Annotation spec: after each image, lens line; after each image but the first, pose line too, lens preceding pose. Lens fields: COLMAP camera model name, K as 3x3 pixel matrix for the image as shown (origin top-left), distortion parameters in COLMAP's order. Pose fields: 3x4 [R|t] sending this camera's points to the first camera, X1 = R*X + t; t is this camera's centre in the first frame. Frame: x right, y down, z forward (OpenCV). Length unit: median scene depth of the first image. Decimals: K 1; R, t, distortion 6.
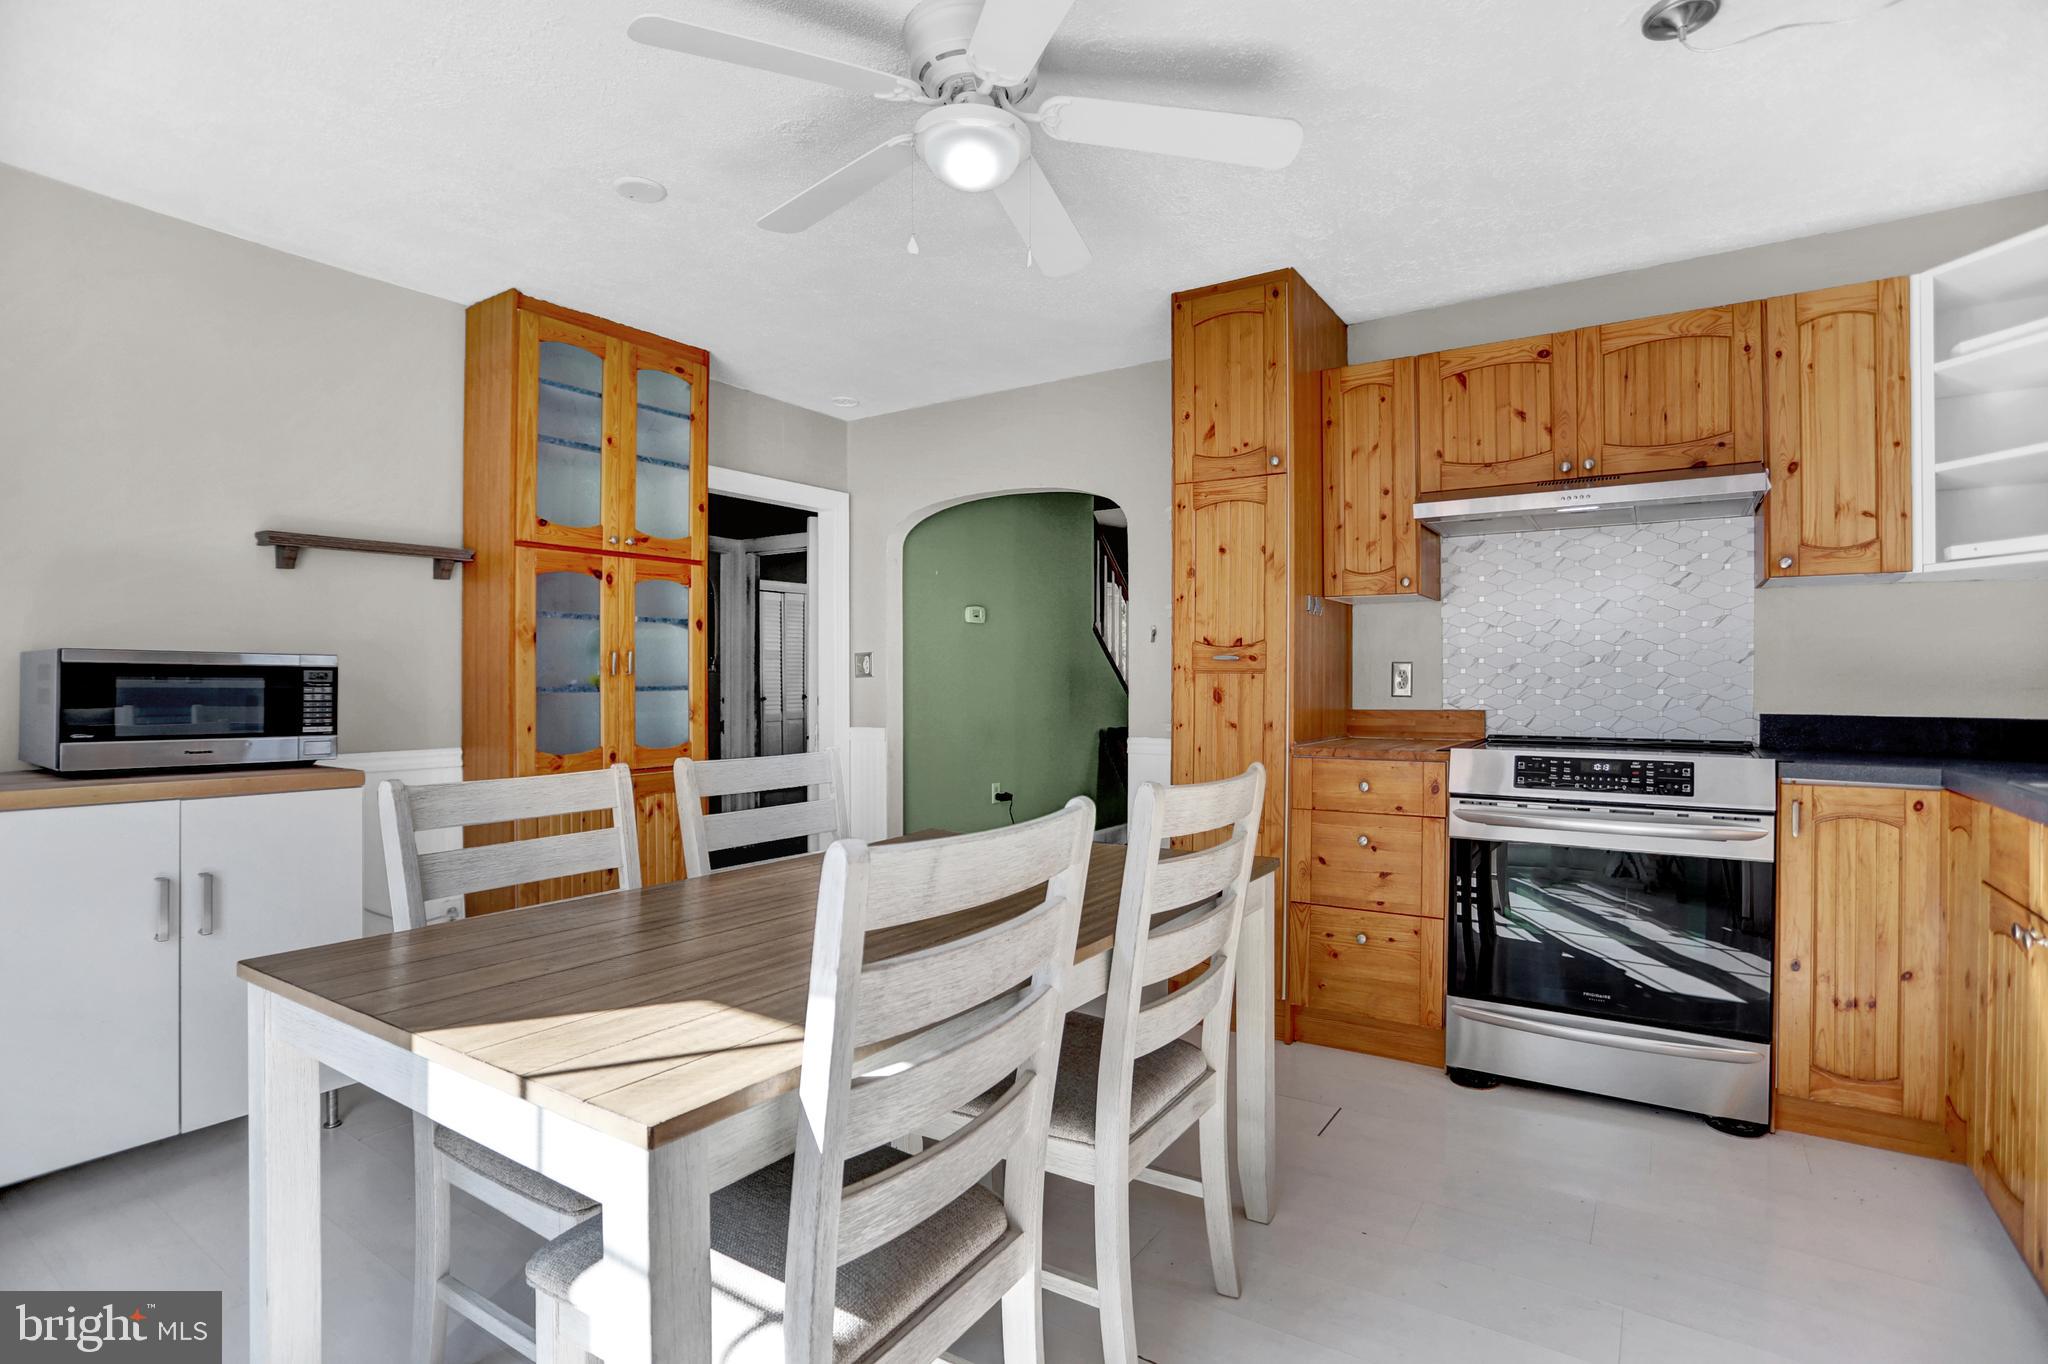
lens RADIAL K [[993.9, 0, 1043.9], [0, 993.9, 676.4], [0, 0, 1]] dist [-0.012511, 0.001070]
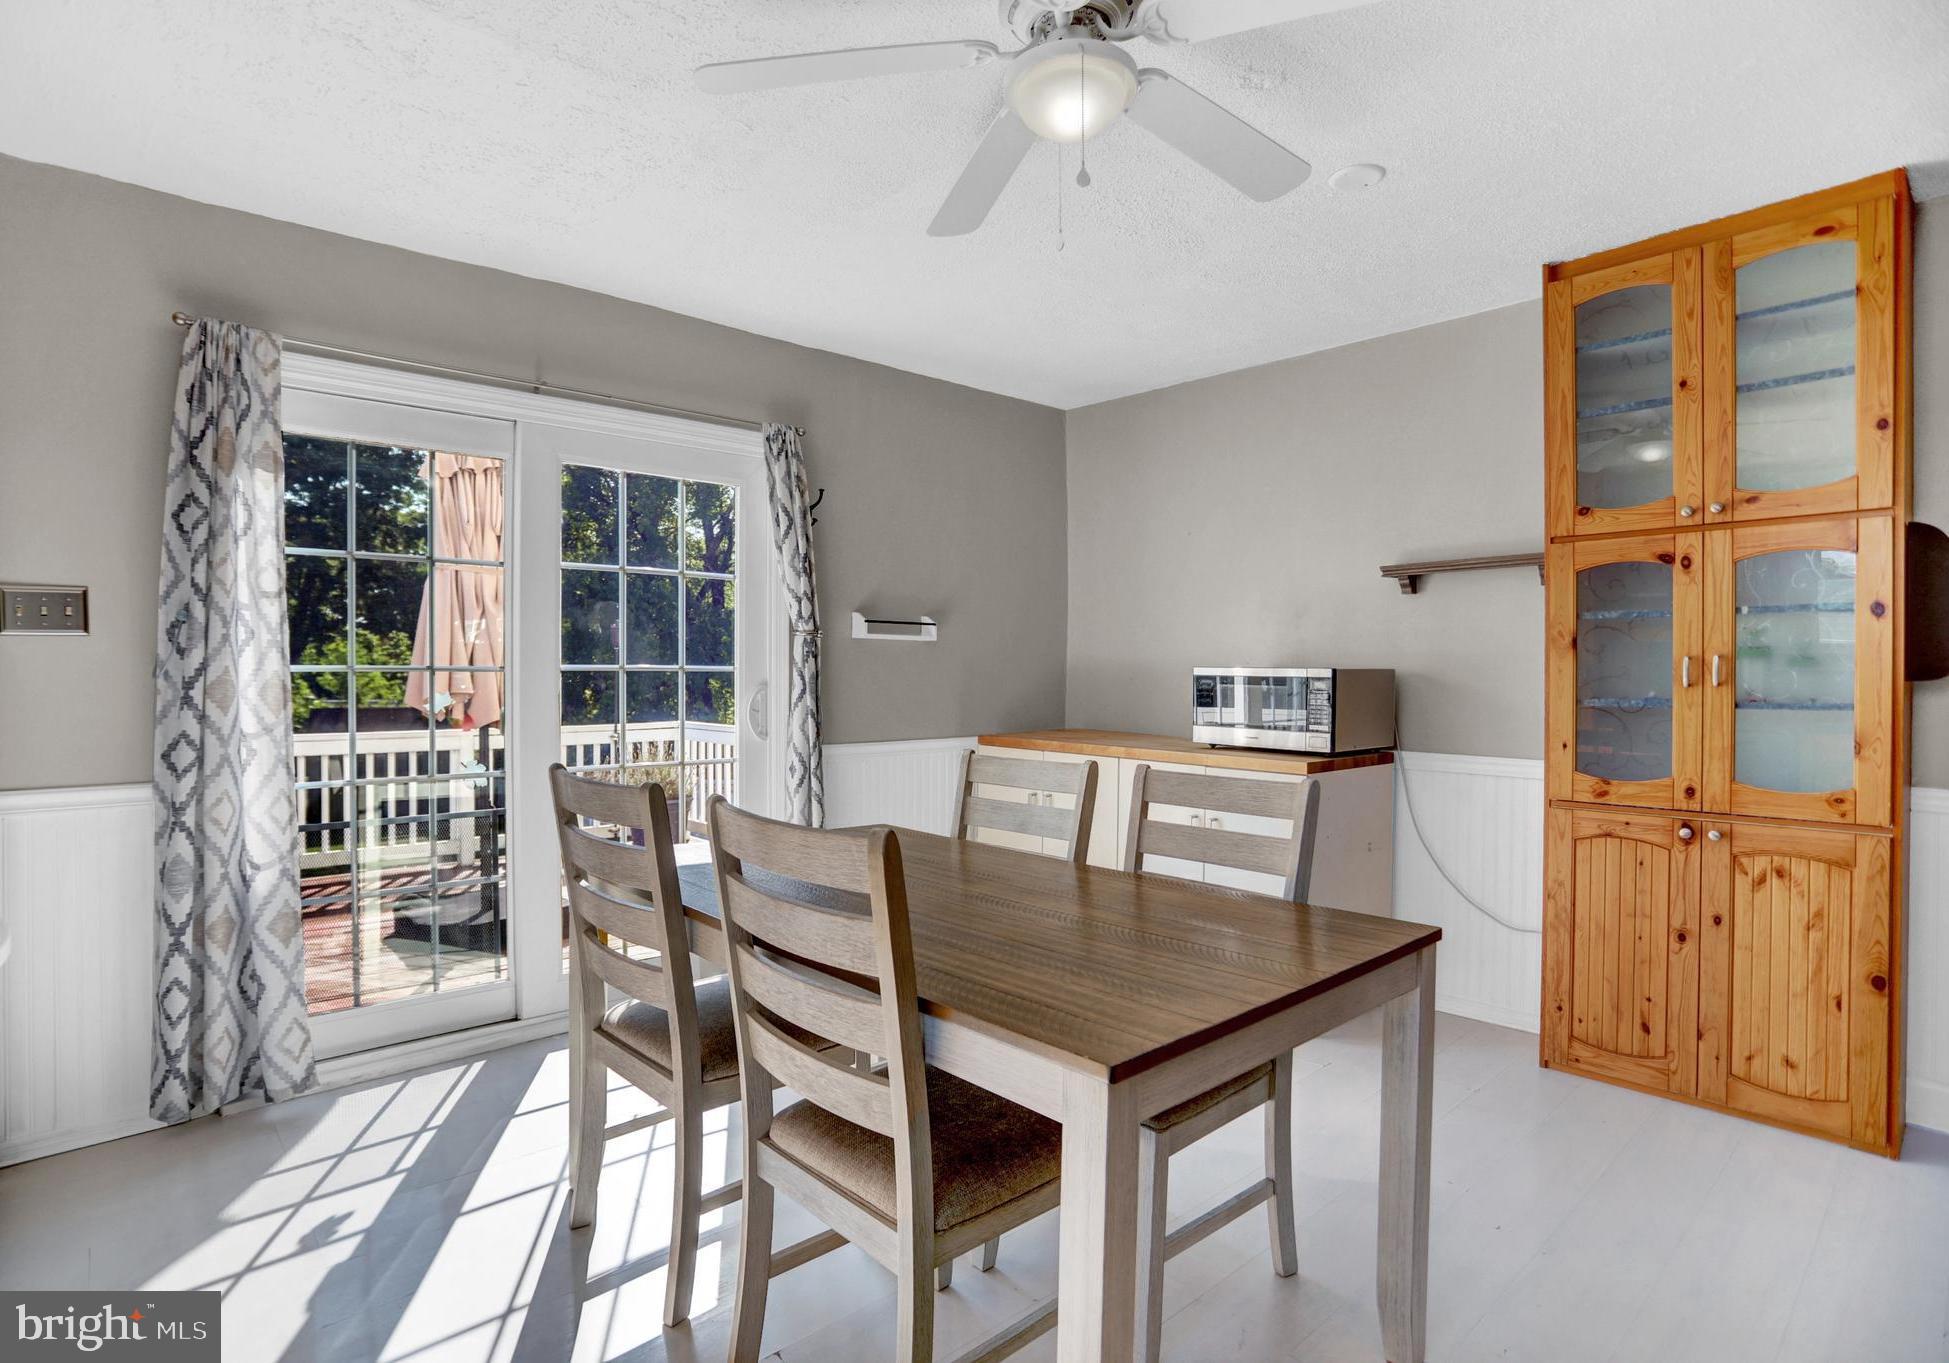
lens RADIAL K [[1039.4, 0, 975.4], [0, 1039.4, 678.1], [0, 0, 1]] dist [-0.004180, -0.000510]
pose [[-0.235841, 0.003276, -0.971786, 0.487309], [-0.006212, 0.999969, 0.004879, -0.007961], [0.971772, 0.007187, -0.235813, 0.656046]]
